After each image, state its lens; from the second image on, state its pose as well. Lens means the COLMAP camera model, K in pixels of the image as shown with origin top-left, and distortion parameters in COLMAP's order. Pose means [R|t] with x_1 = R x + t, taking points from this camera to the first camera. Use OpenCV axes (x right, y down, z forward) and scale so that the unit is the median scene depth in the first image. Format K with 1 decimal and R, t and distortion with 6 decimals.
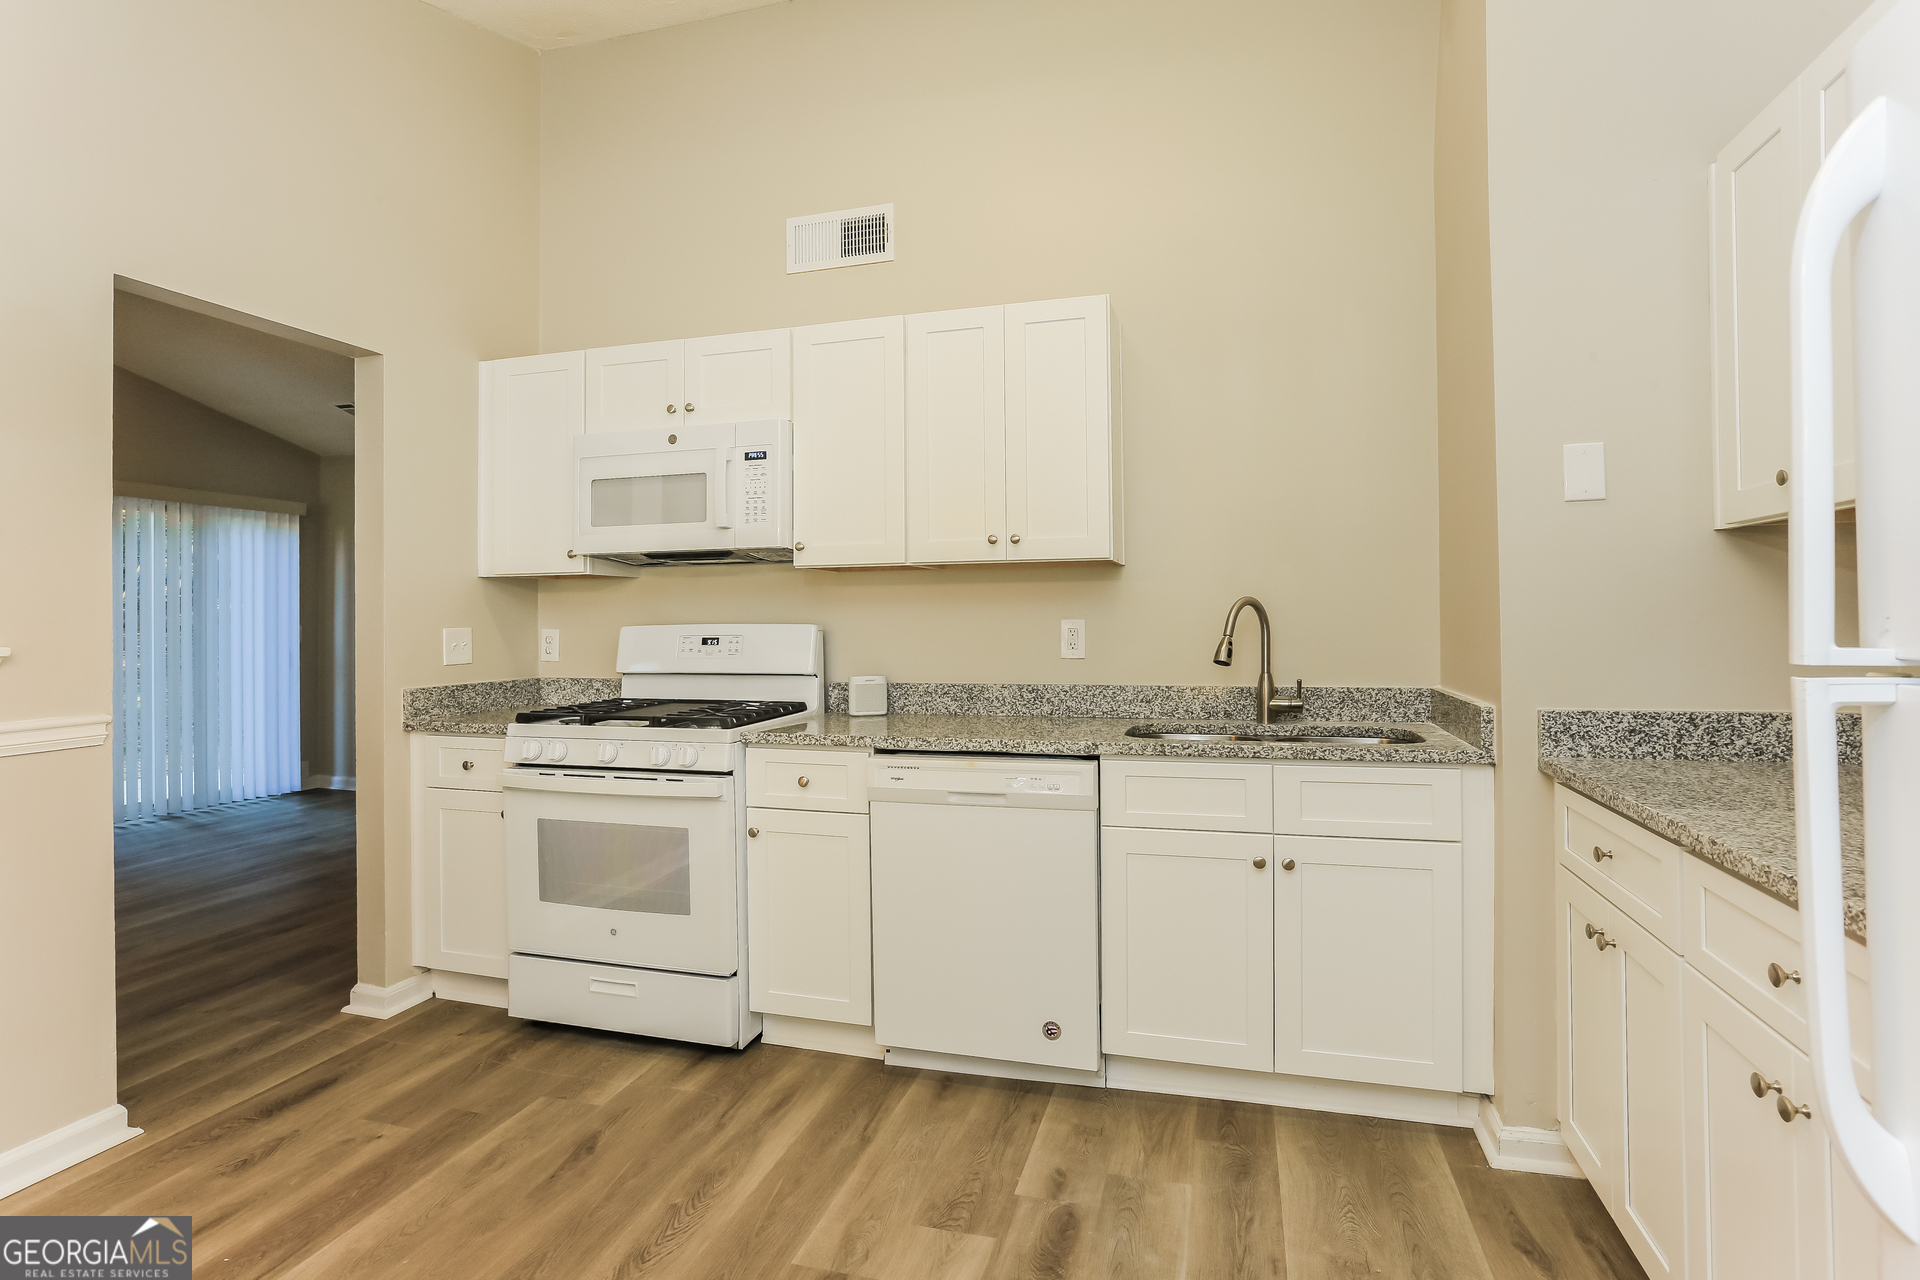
lens RADIAL K [[971.6, 0, 944.2], [0, 971.6, 613.0], [0, 0, 1]] dist [-0.042841, 0.019996]
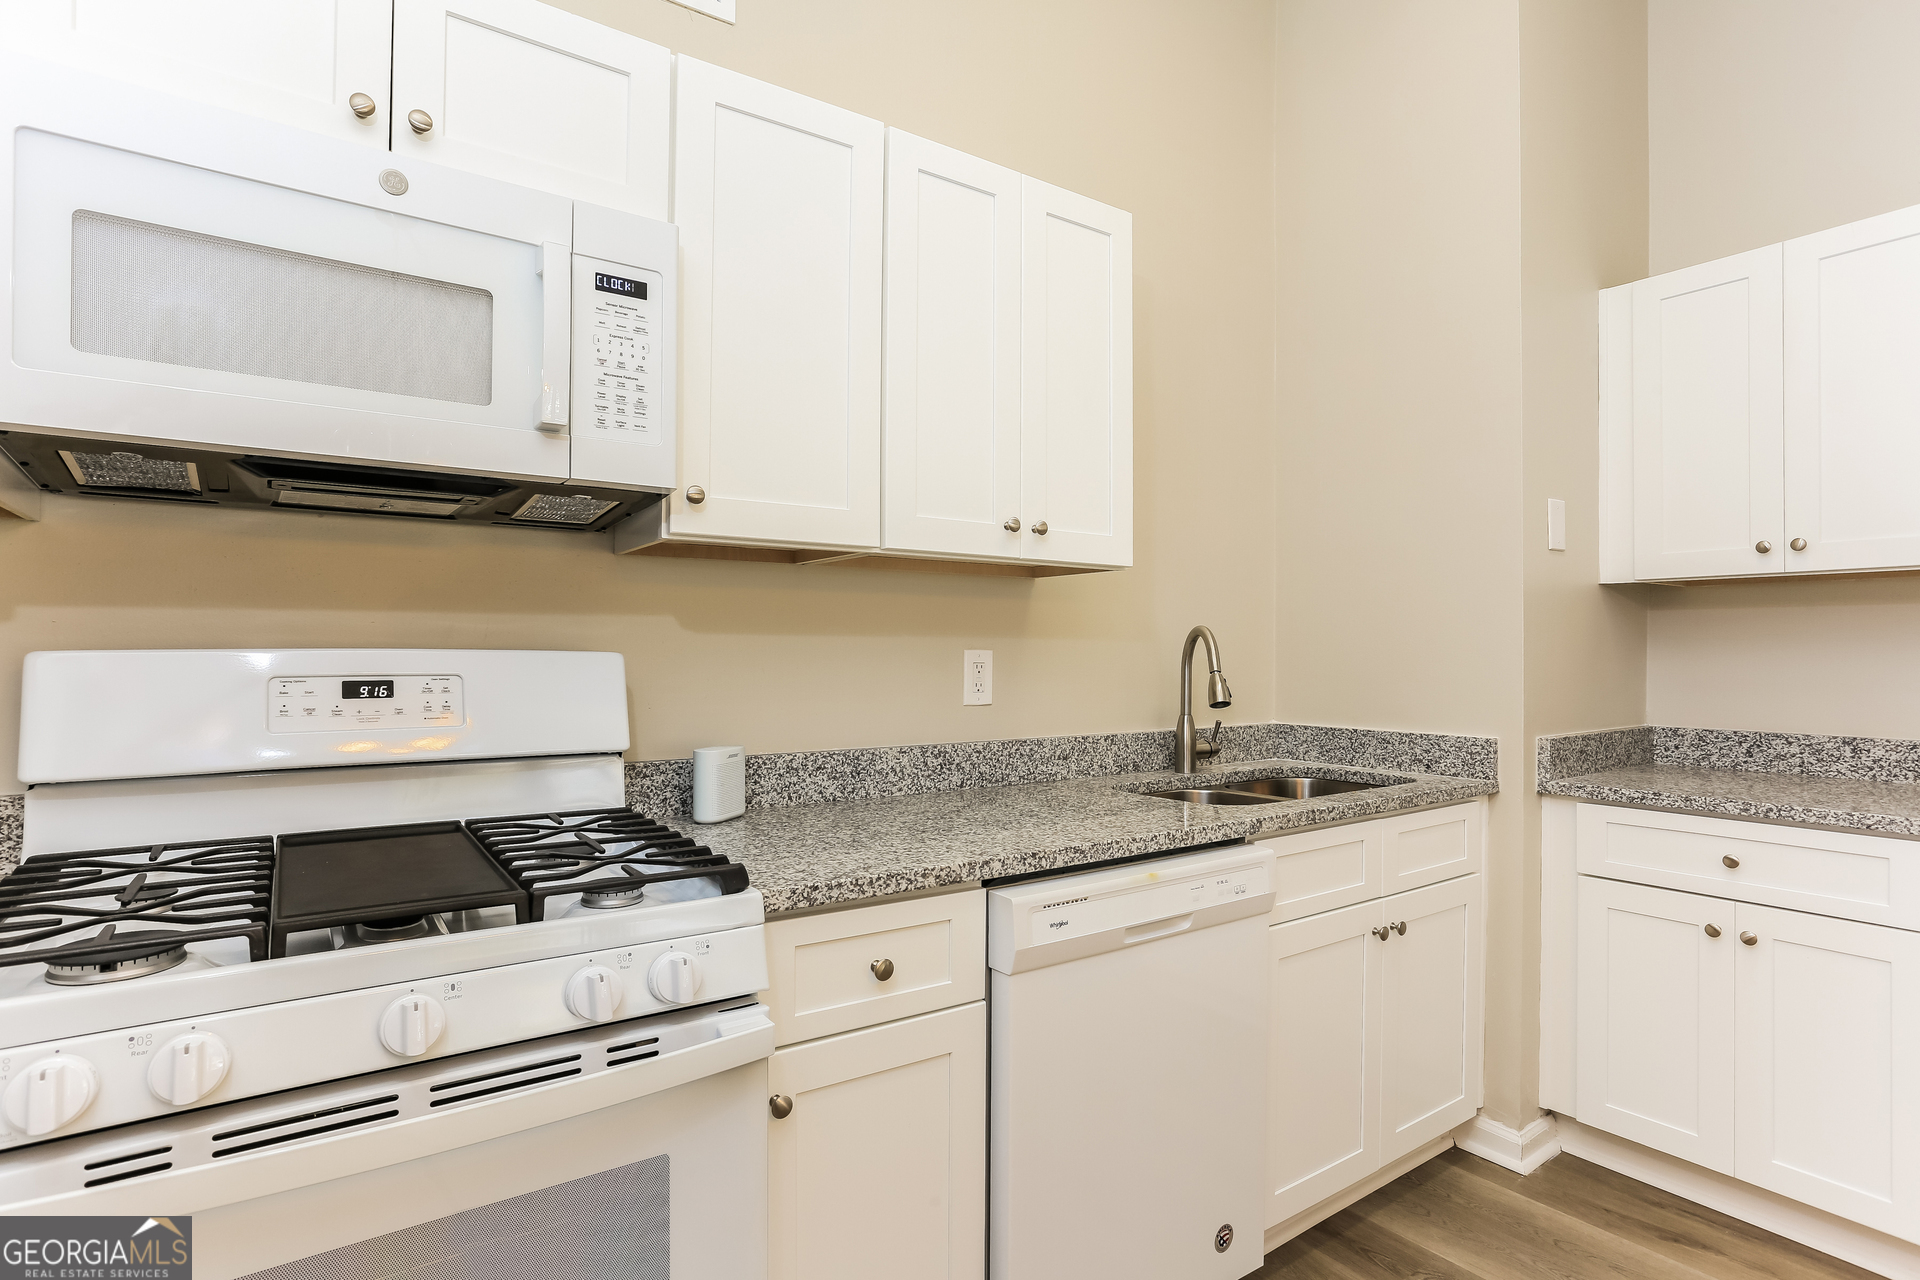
lens RADIAL K [[971.6, 0, 939.3], [0, 971.6, 647.4], [0, 0, 1]] dist [-0.042841, 0.019996]
pose [[0.618339, 0.016813, 0.785732, -0.458205], [-0.014103, 0.999848, -0.010297, 0.012627], [-0.785785, -0.004714, 0.618482, 0.595492]]
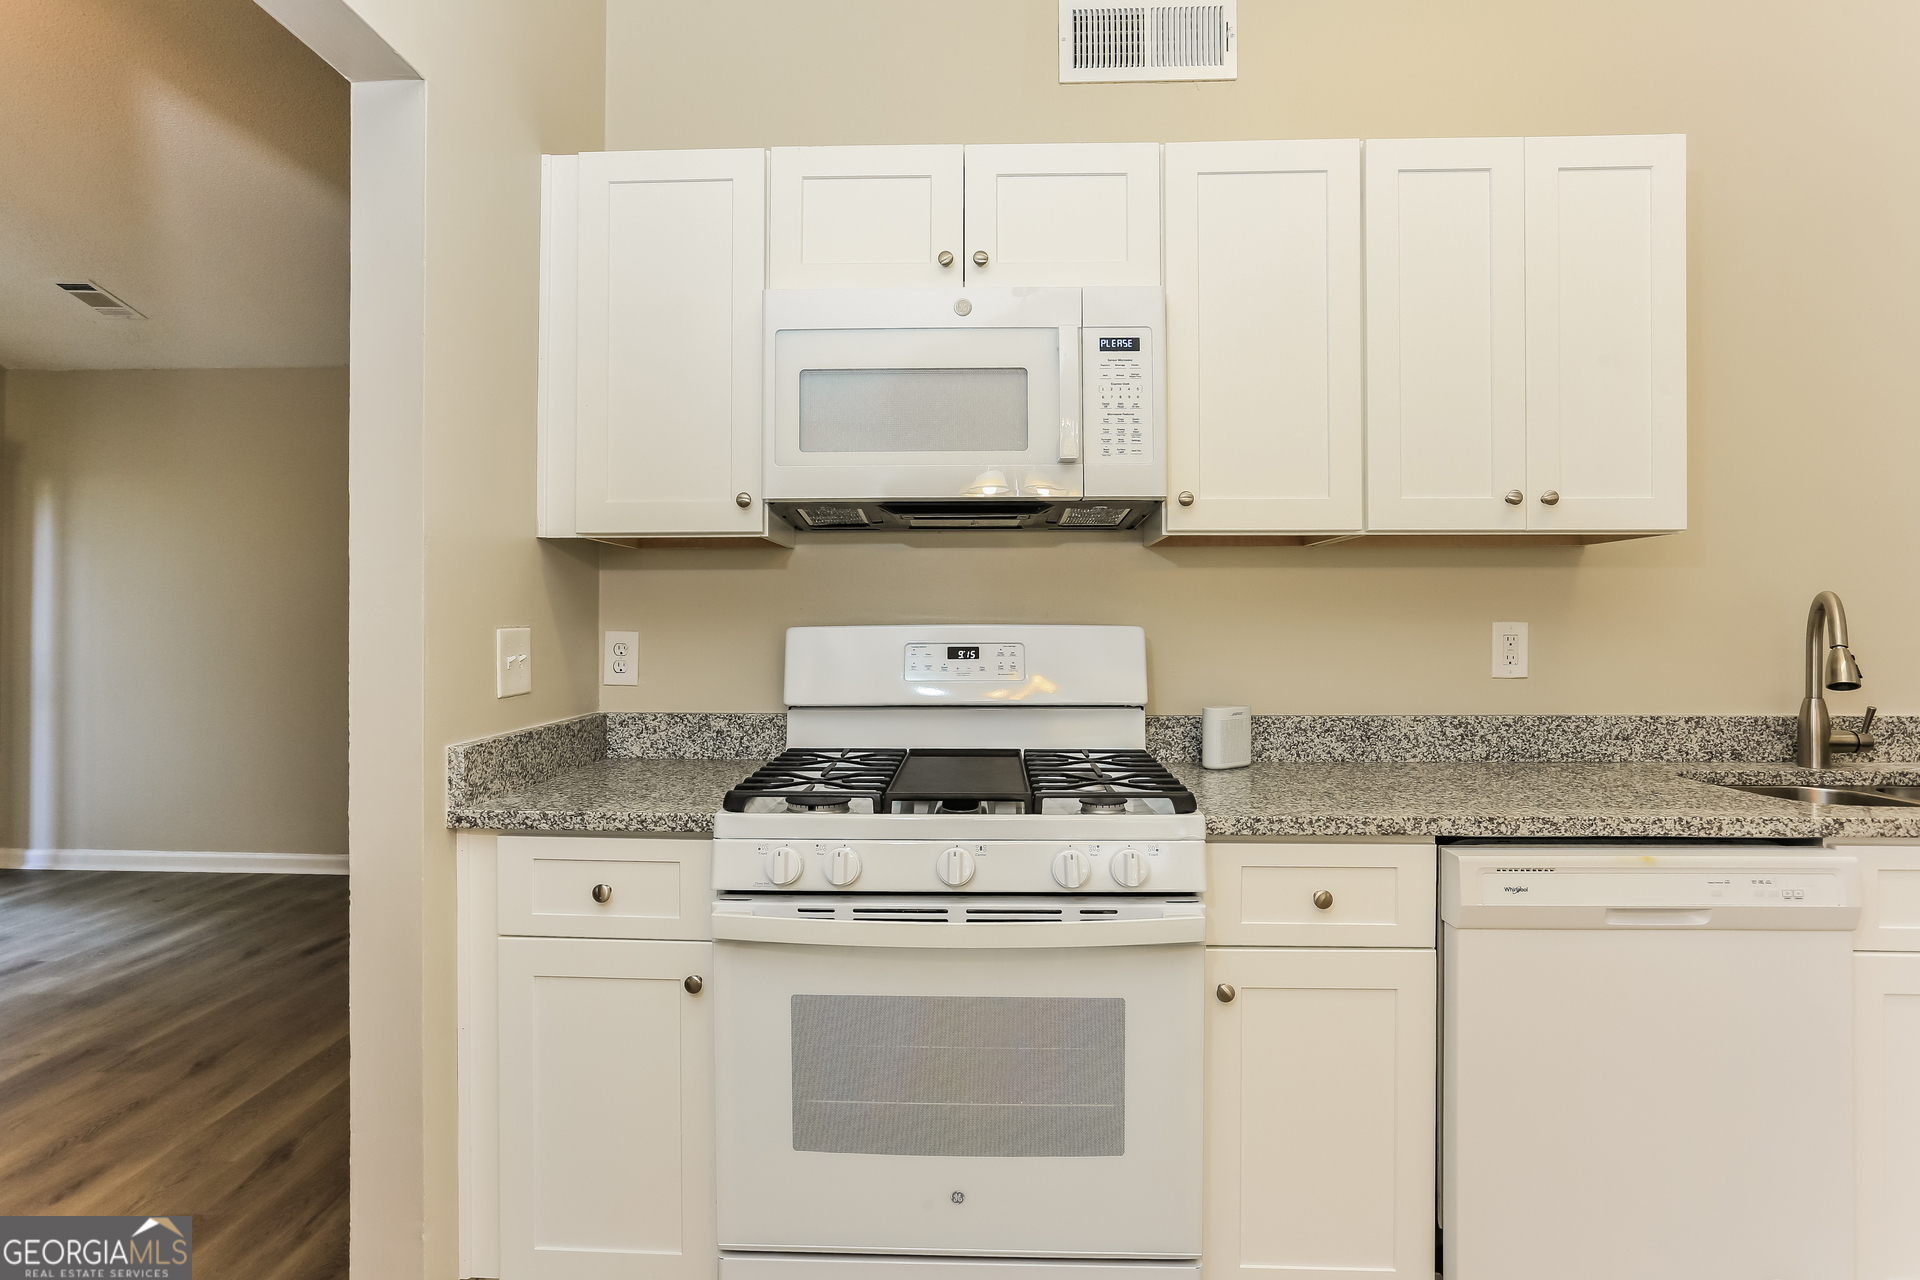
lens RADIAL K [[971.6, 0, 950.0], [0, 971.6, 623.6], [0, 0, 1]] dist [-0.042841, 0.019996]
pose [[0.964838, 0.008761, 0.262699, -0.451105], [-0.010031, 0.999944, 0.003496, 0.009467], [-0.262653, -0.006009, 0.964872, 0.449453]]
